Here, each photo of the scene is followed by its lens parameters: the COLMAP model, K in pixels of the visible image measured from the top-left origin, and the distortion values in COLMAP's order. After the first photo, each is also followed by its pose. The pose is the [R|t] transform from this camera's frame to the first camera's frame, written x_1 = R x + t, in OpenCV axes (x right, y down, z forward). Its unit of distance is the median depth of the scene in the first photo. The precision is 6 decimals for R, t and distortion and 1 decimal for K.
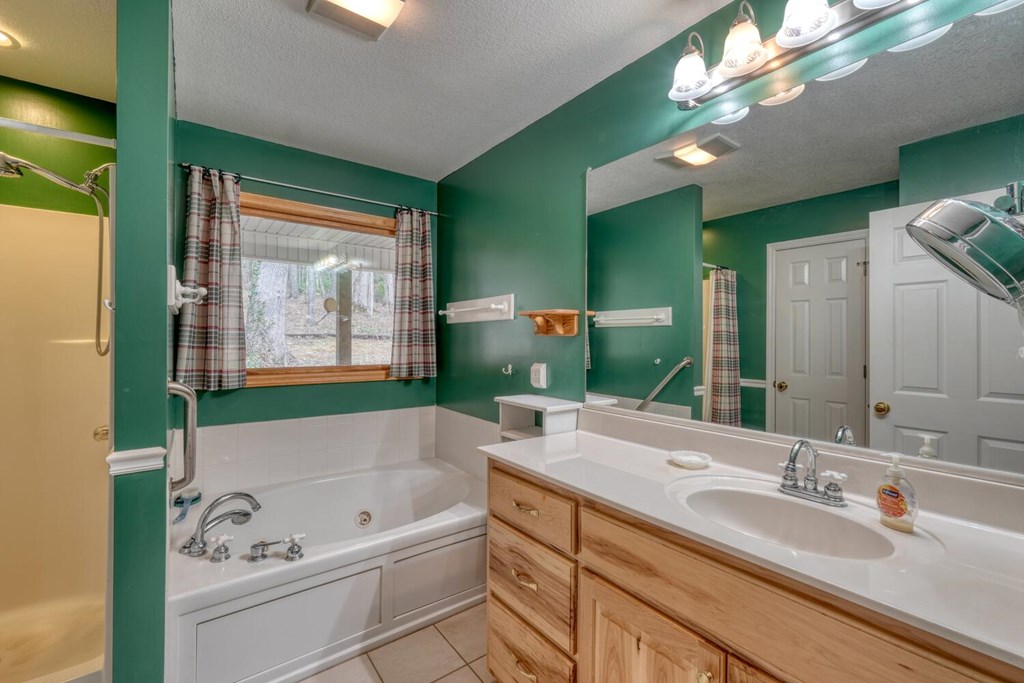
lens RADIAL K [[434.0, 0, 512.5], [0, 434.0, 338.4], [0, 0, 1]] dist [-0.009521, 0.005658]
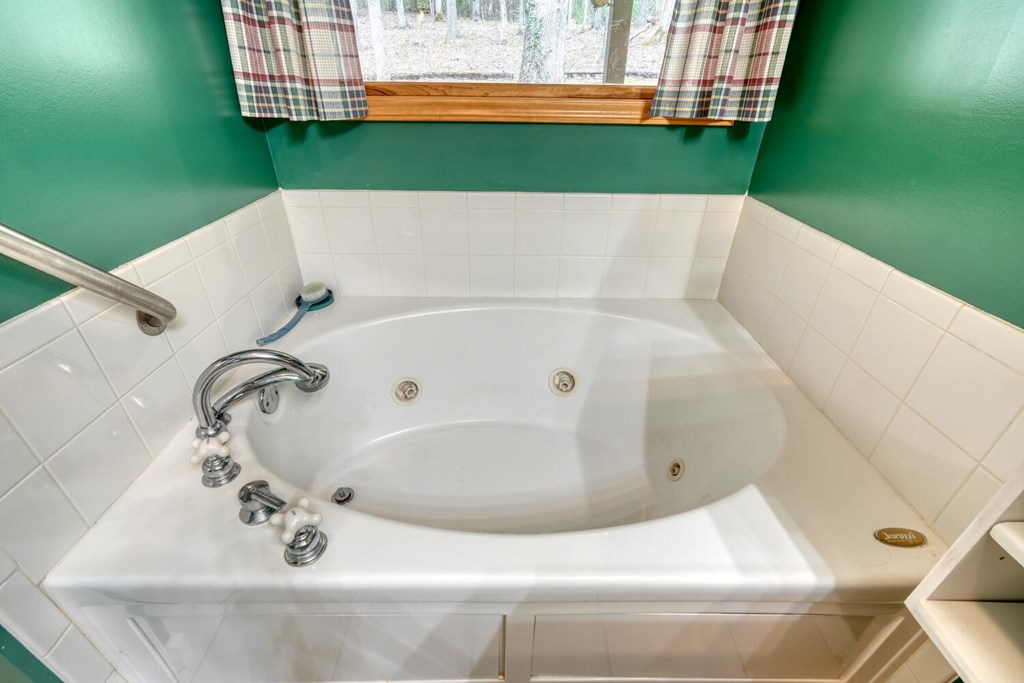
lens RADIAL K [[434.0, 0, 512.5], [0, 434.0, 338.4], [0, 0, 1]] dist [-0.009521, 0.005658]
pose [[0.803998, 0.302749, -0.511791, -0.105278], [-0.004808, 0.863967, 0.503525, 0.063365], [0.594613, -0.402373, 0.696084, 0.523539]]
